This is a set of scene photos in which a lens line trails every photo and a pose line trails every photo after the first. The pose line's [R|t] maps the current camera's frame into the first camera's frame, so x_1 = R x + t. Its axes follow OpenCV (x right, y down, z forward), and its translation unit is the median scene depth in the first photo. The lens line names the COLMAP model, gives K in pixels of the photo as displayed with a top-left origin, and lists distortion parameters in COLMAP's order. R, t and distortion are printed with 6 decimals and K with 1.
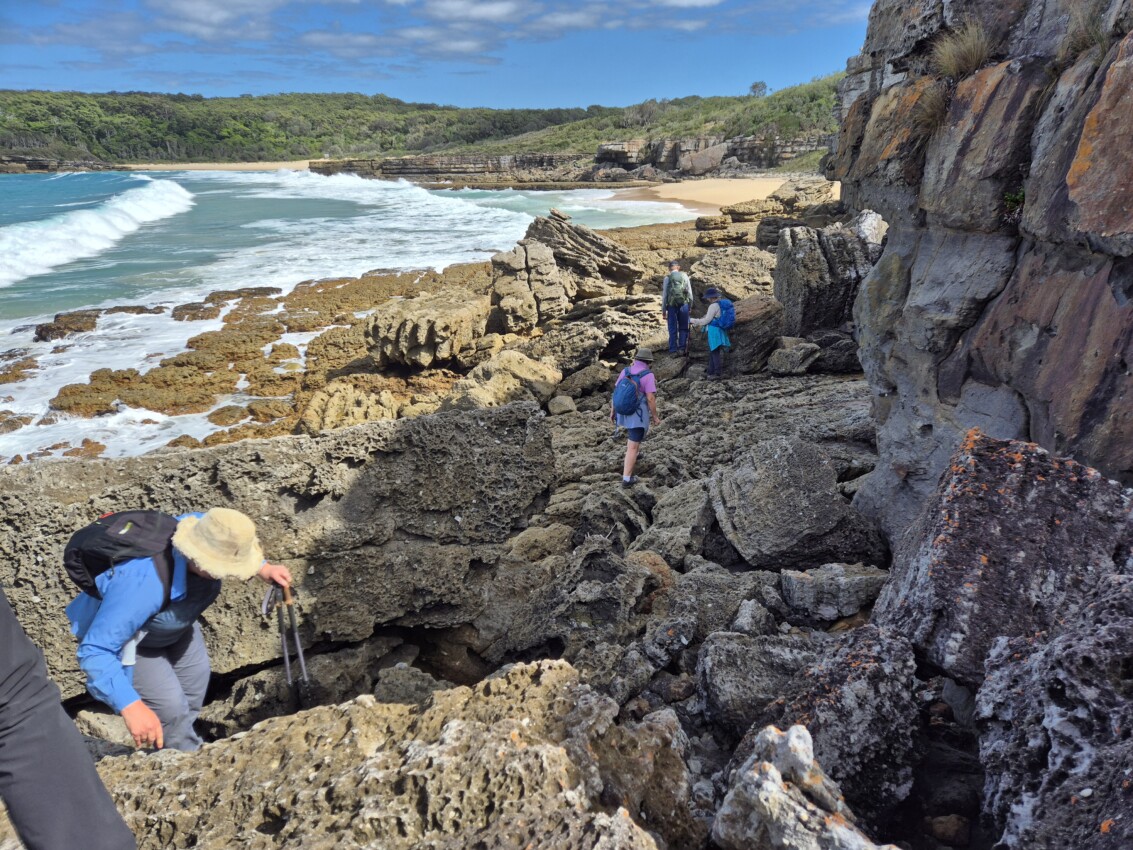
lens RADIAL K [[759.2, 0, 567.4], [0, 759.2, 425.5], [0, 0, 1]] dist [0.001549, 0.000781]
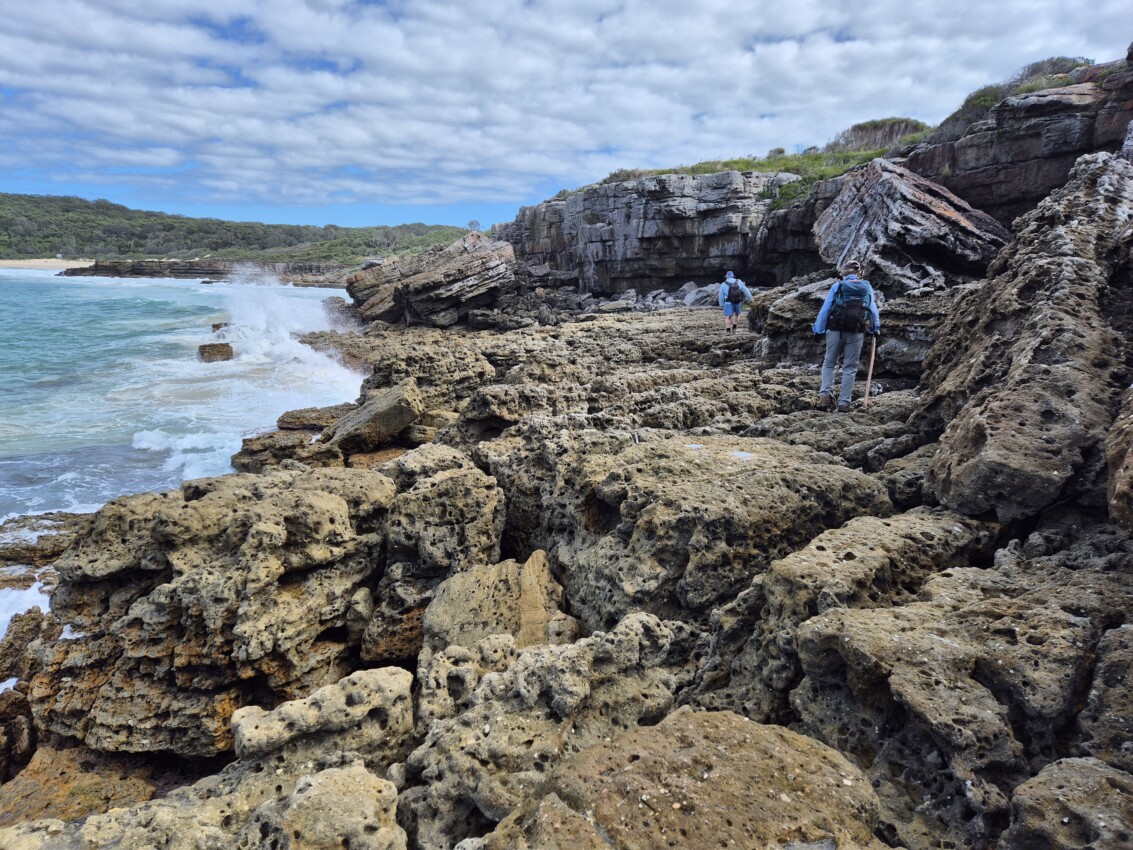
lens RADIAL K [[759.2, 0, 564.6], [0, 759.2, 422.8], [0, 0, 1]] dist [0.001549, 0.000781]
pose [[0.939670, -0.029818, 0.340780, -0.062806], [0.078571, 0.988374, -0.130170, 0.100323], [-0.332936, 0.149092, 0.931088, -0.272404]]
